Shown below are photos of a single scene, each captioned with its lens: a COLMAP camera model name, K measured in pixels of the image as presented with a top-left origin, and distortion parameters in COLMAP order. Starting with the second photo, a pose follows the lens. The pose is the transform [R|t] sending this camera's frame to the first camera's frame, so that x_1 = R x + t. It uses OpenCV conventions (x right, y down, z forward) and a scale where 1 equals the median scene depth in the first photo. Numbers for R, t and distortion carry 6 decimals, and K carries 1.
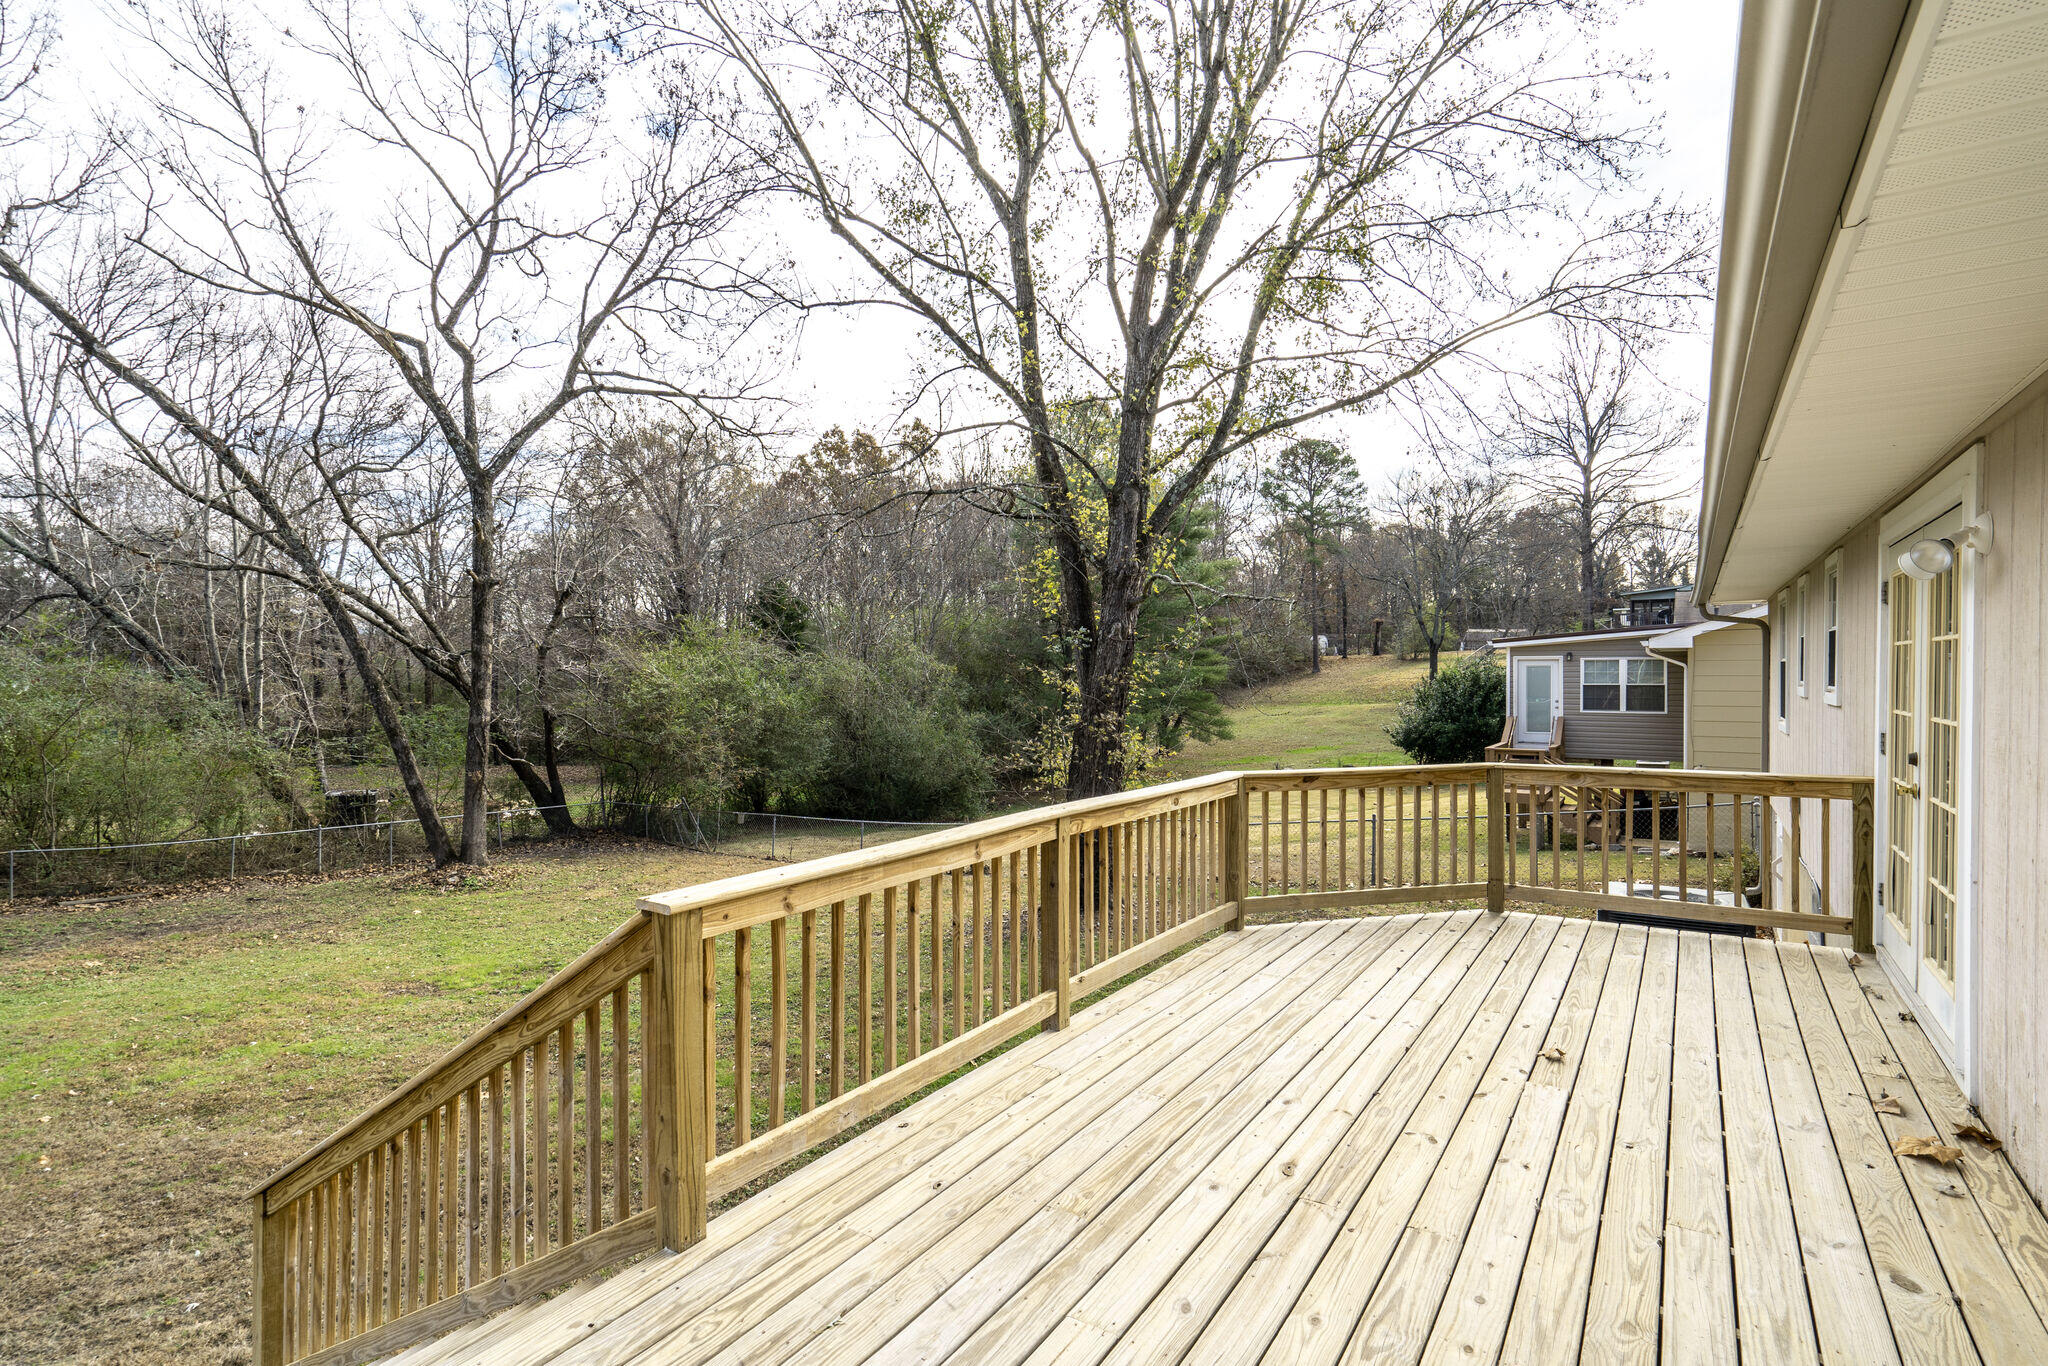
lens RADIAL K [[1022.8, 0, 1024.0], [0, 1022.8, 683.0], [0, 0, 1]] dist [0.001209, 0.001220]
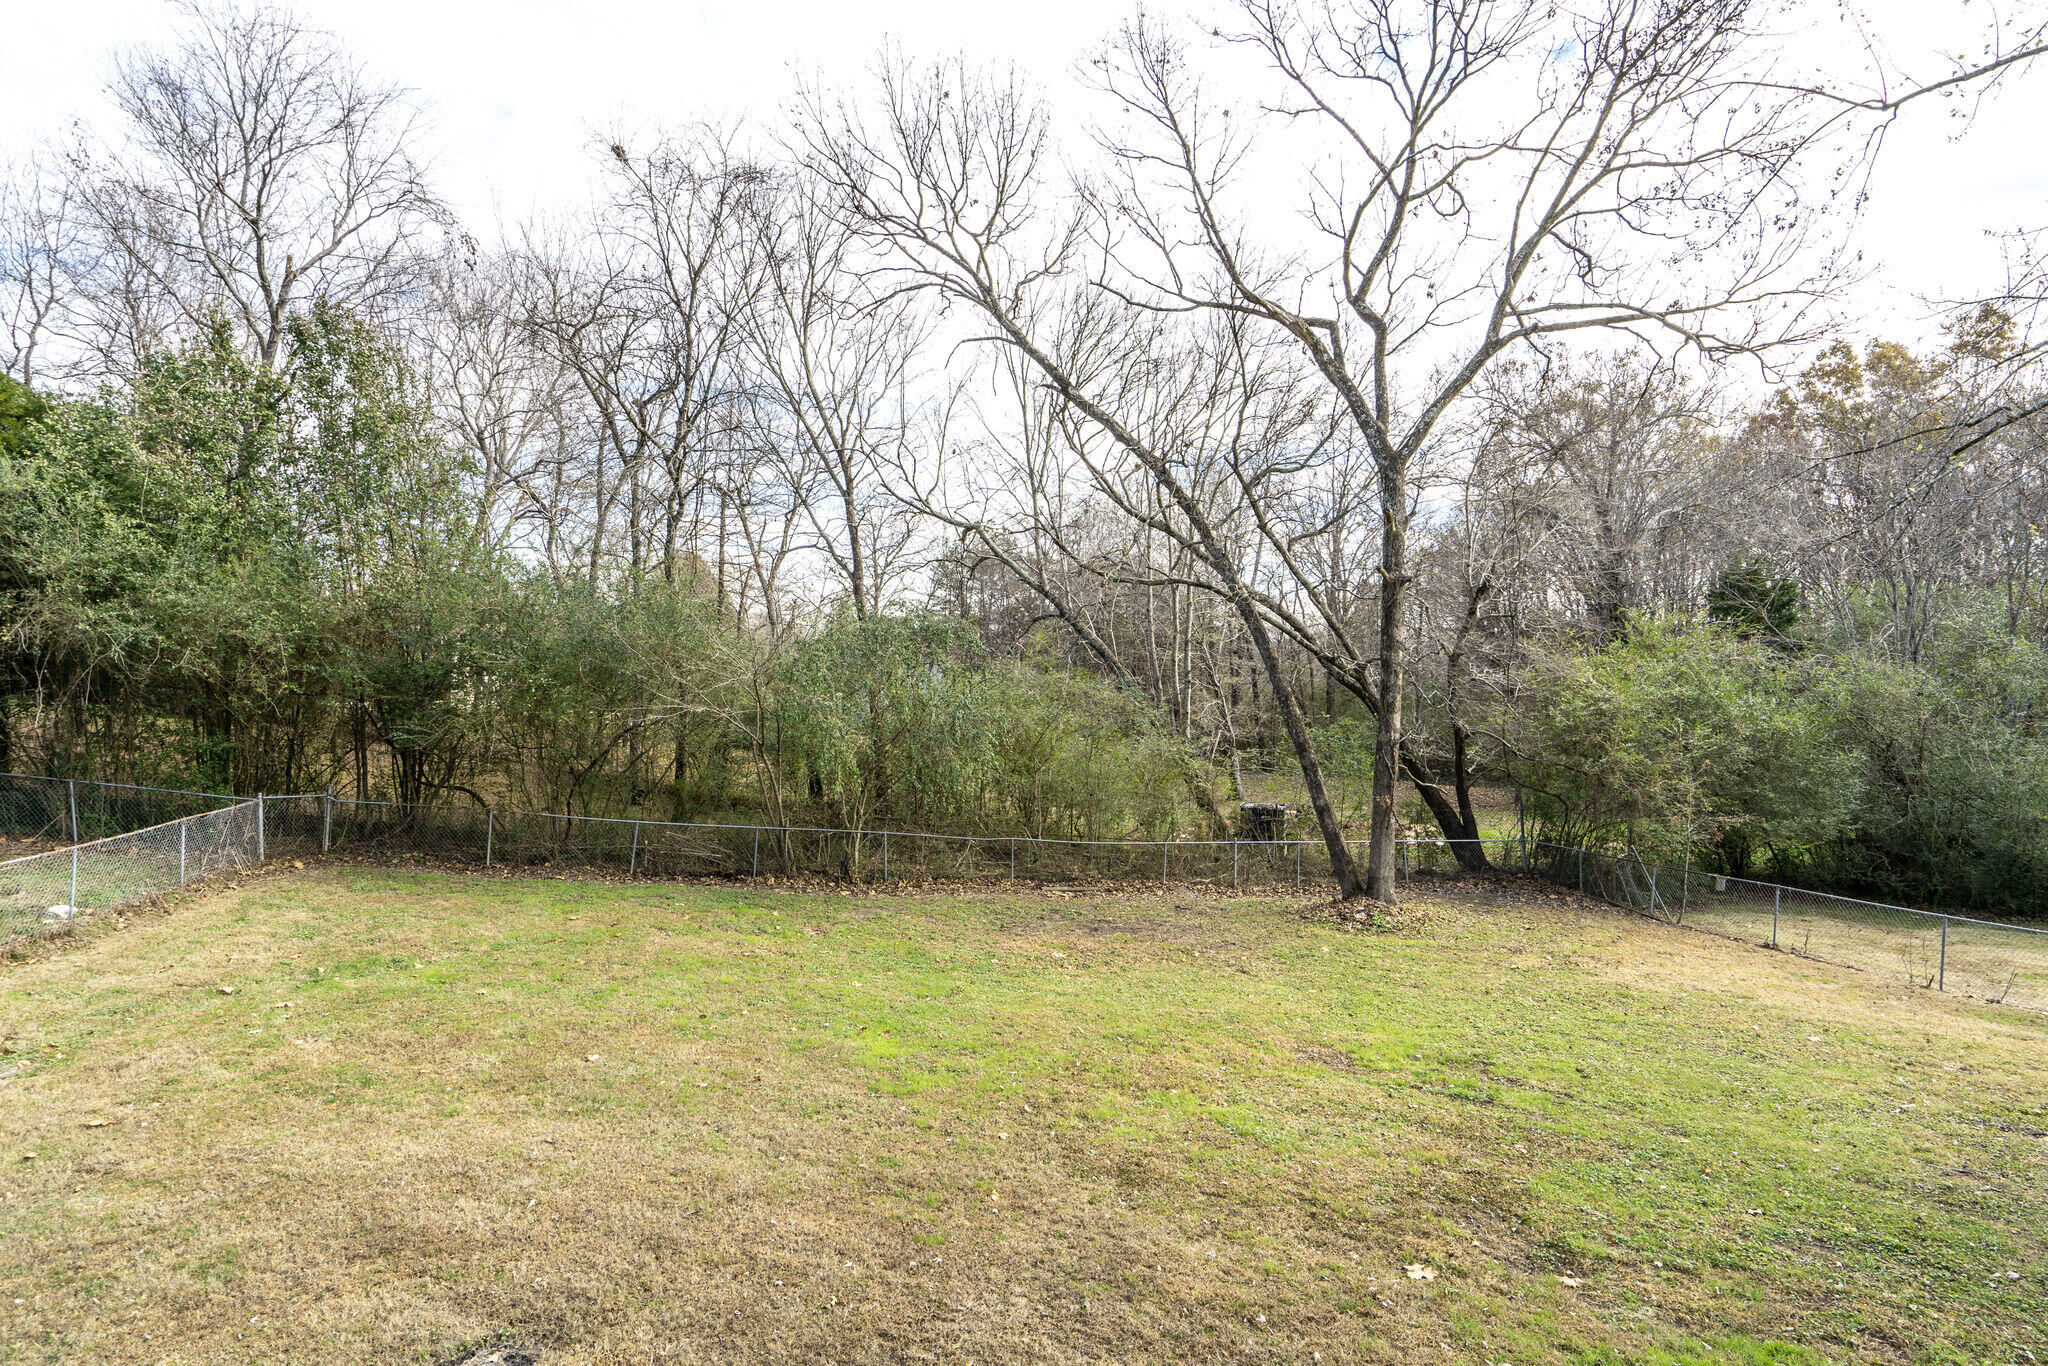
lens RADIAL K [[1124.8, 0, 1016.9], [0, 1124.8, 689.2], [0, 0, 1]] dist [0.000859, 0.000977]
pose [[0.700056, 0.006068, -0.714062, -0.063427], [-0.007408, 0.999972, 0.001235, -0.003941], [0.714050, 0.004425, 0.700081, 0.091617]]
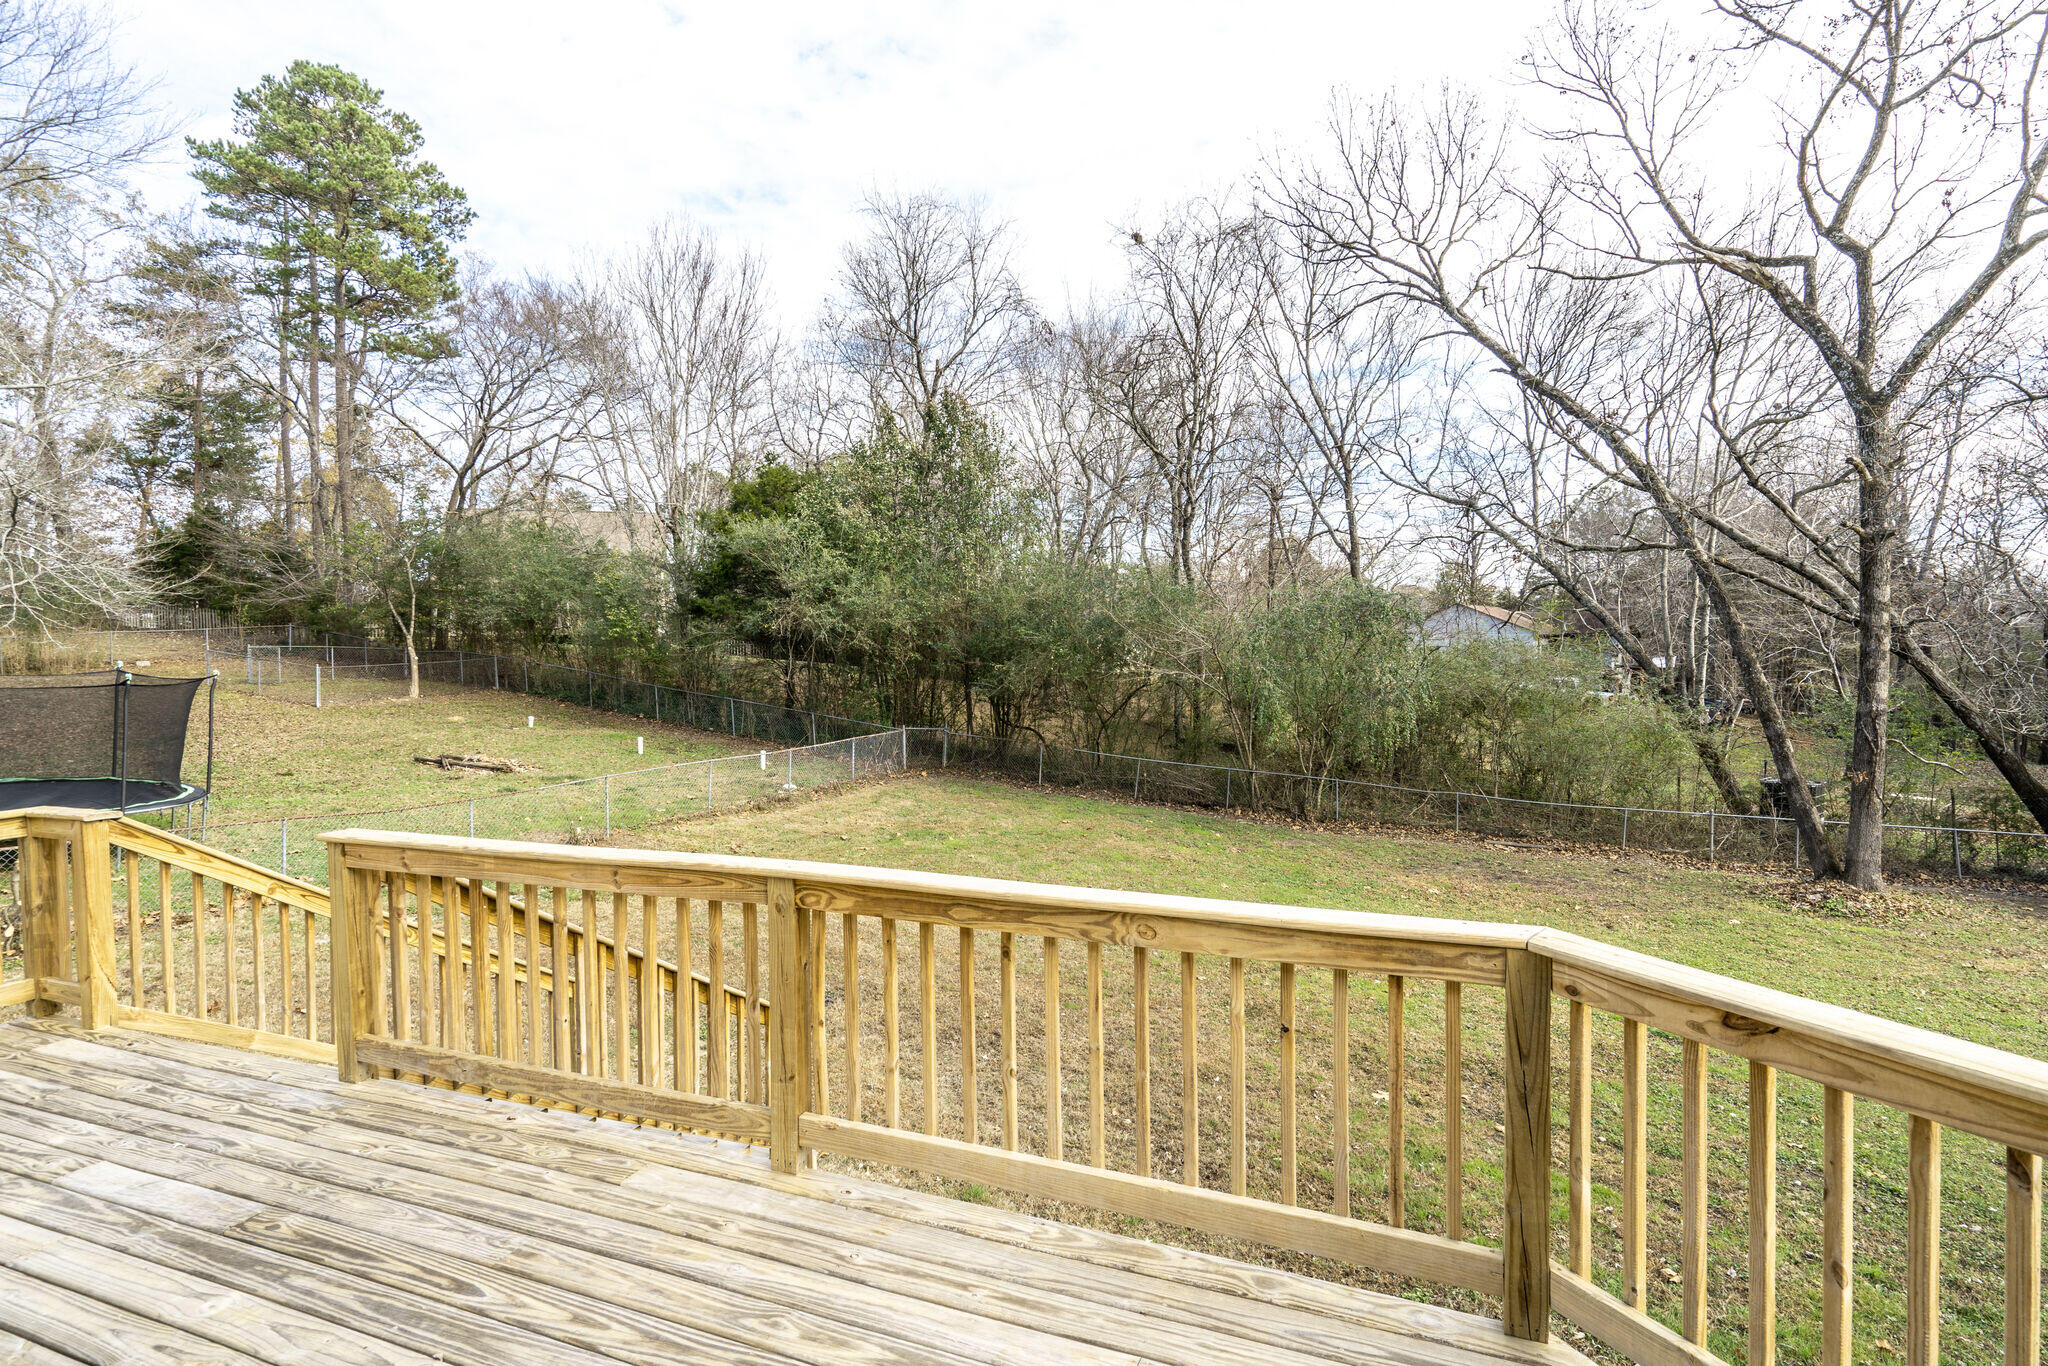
lens RADIAL K [[1047.0, 0, 1024.0], [0, 1047.0, 683.0], [0, 0, 1]] dist [0.000931, 0.000245]
pose [[0.186750, 0.028669, -0.981989, 0.143419], [-0.004016, 0.999588, 0.028419, -0.003758], [0.982399, -0.001364, 0.186788, 0.191199]]
